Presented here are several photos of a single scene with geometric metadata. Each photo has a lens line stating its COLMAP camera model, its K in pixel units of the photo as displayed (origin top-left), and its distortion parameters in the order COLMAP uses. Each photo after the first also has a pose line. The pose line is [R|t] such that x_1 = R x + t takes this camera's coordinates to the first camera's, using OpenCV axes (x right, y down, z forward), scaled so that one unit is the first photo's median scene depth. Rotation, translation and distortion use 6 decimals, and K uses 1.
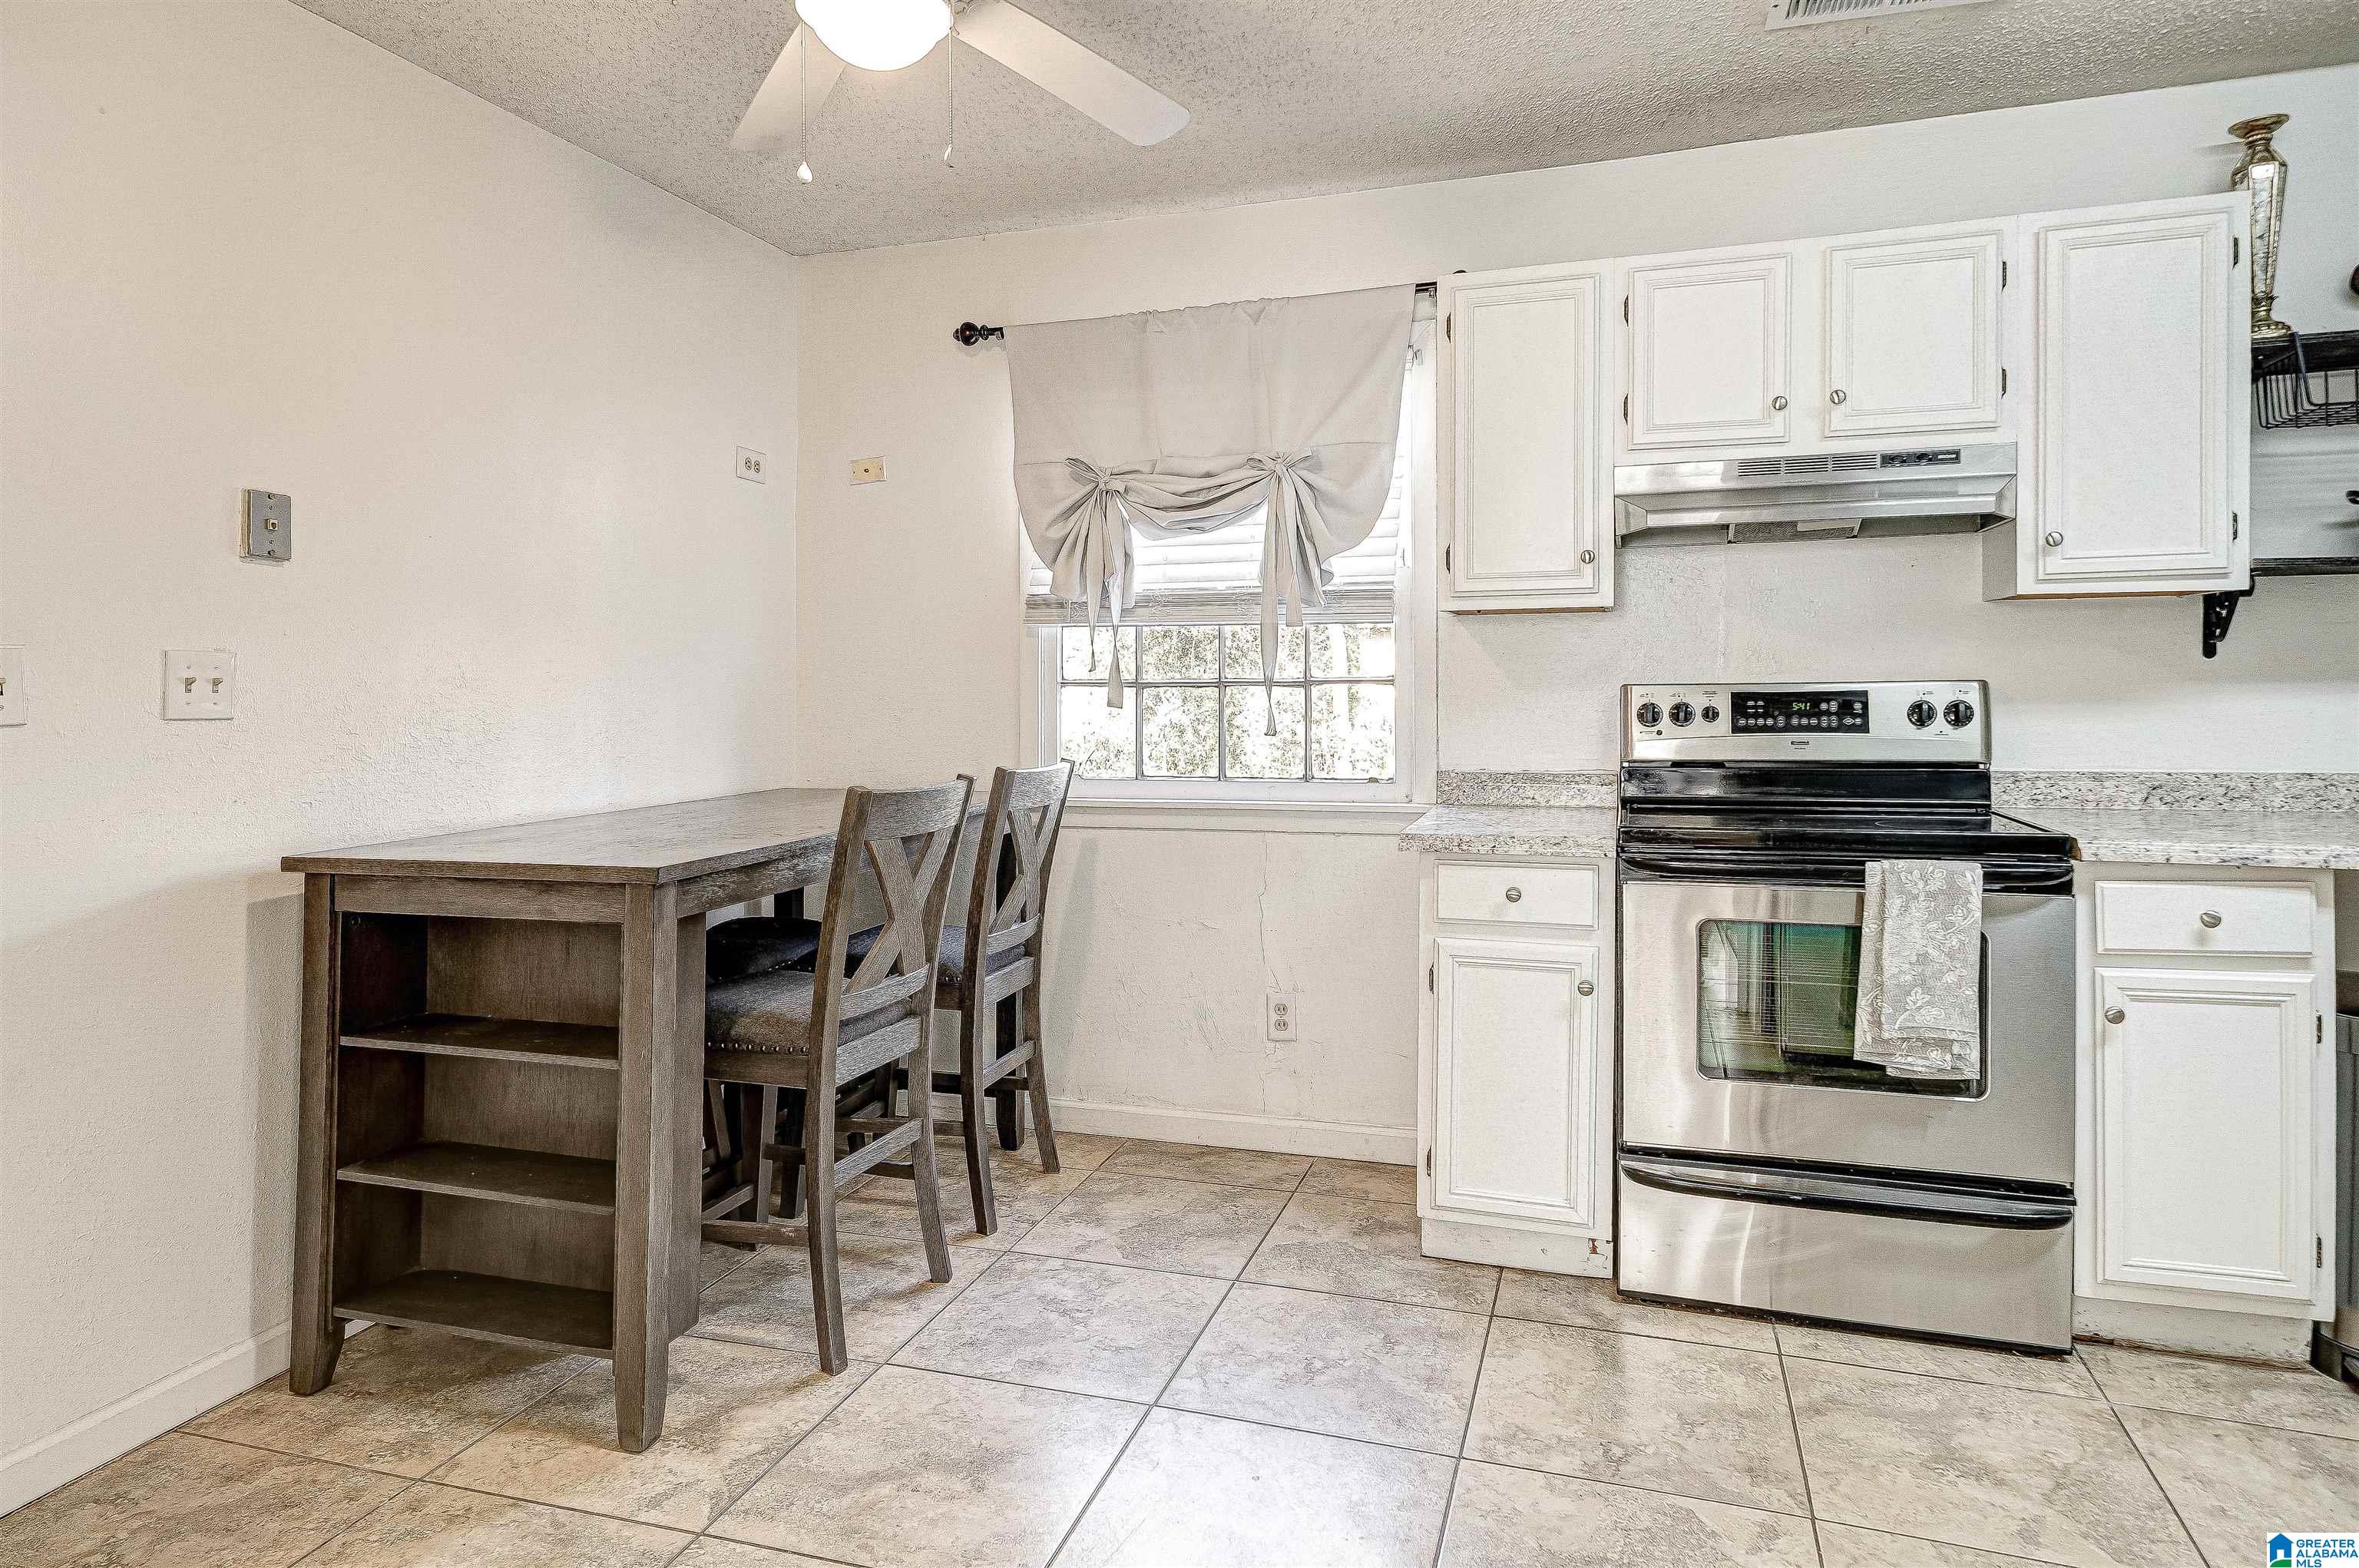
lens RADIAL K [[1363.2, 0, 1181.8], [0, 1363.2, 661.6], [0, 0, 1]] dist [0.012811, -0.000685]
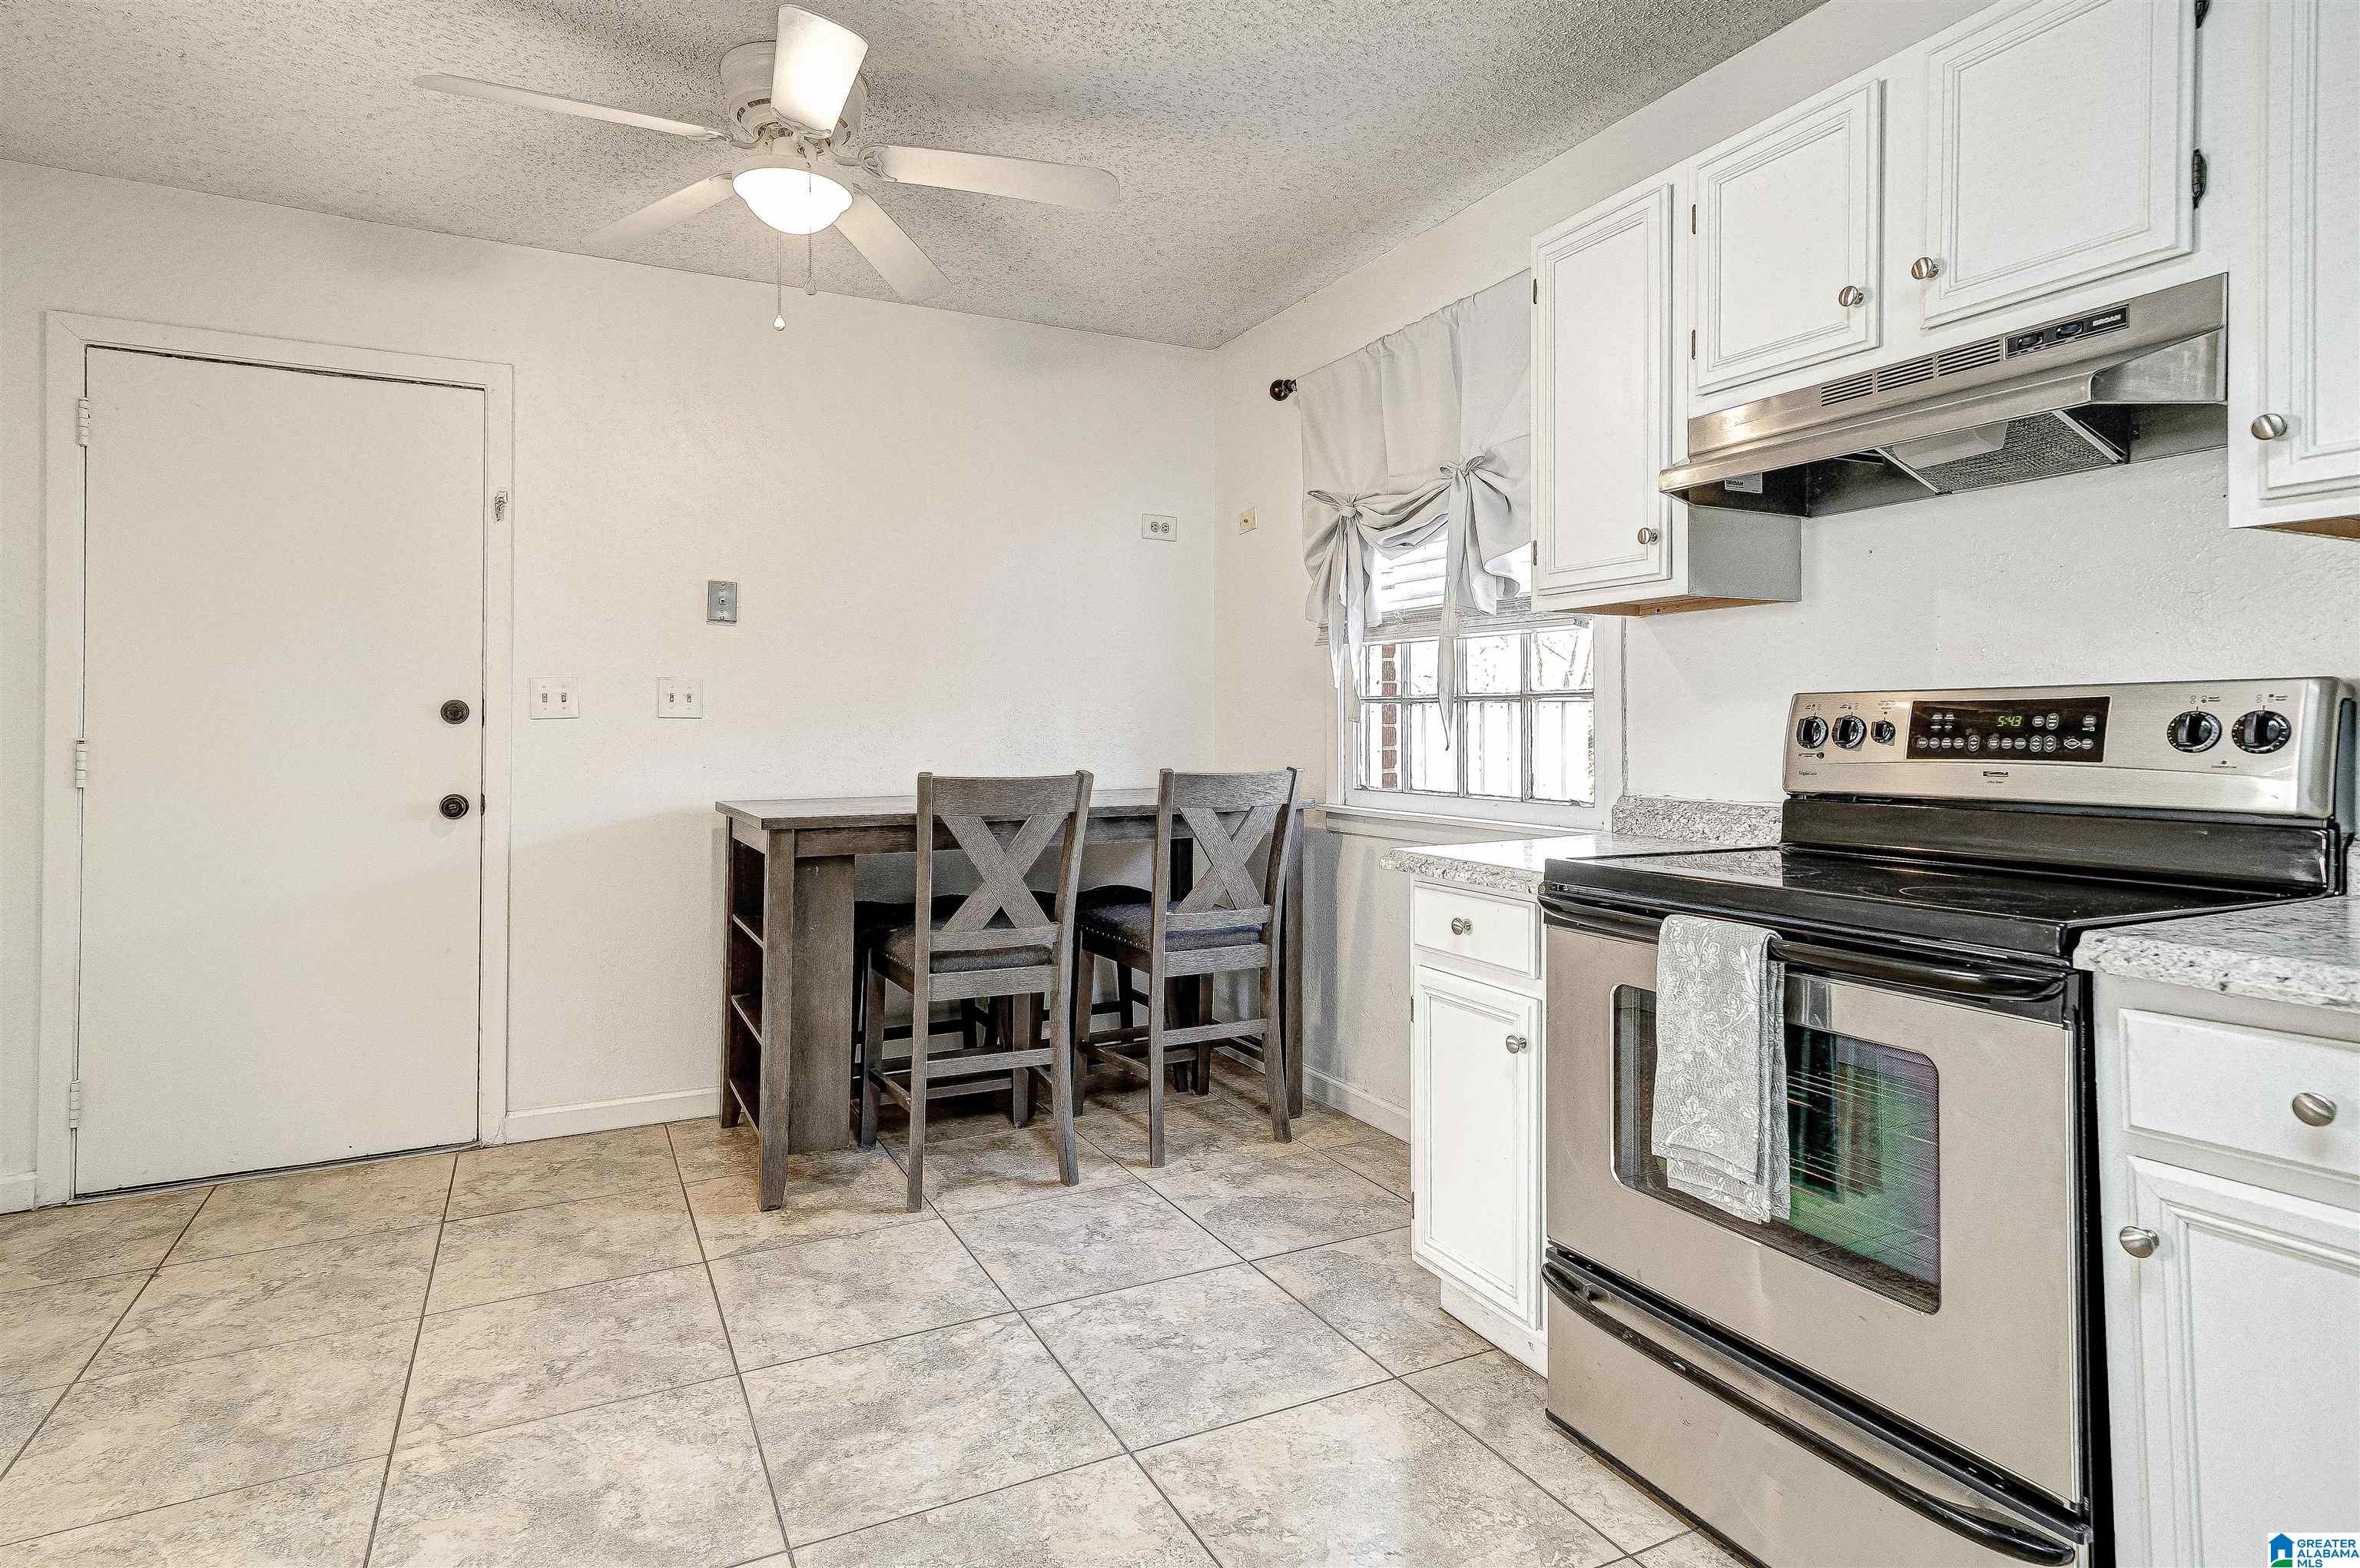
lens RADIAL K [[1211.4, 0, 1174.9], [0, 1211.4, 712.1], [0, 0, 1]] dist [0.000790, -0.000213]
pose [[0.706005, 0.000705, -0.708206, 0.593745], [0.006882, 0.999945, 0.007855, 0.020595], [0.708173, -0.010419, 0.705962, 0.276739]]
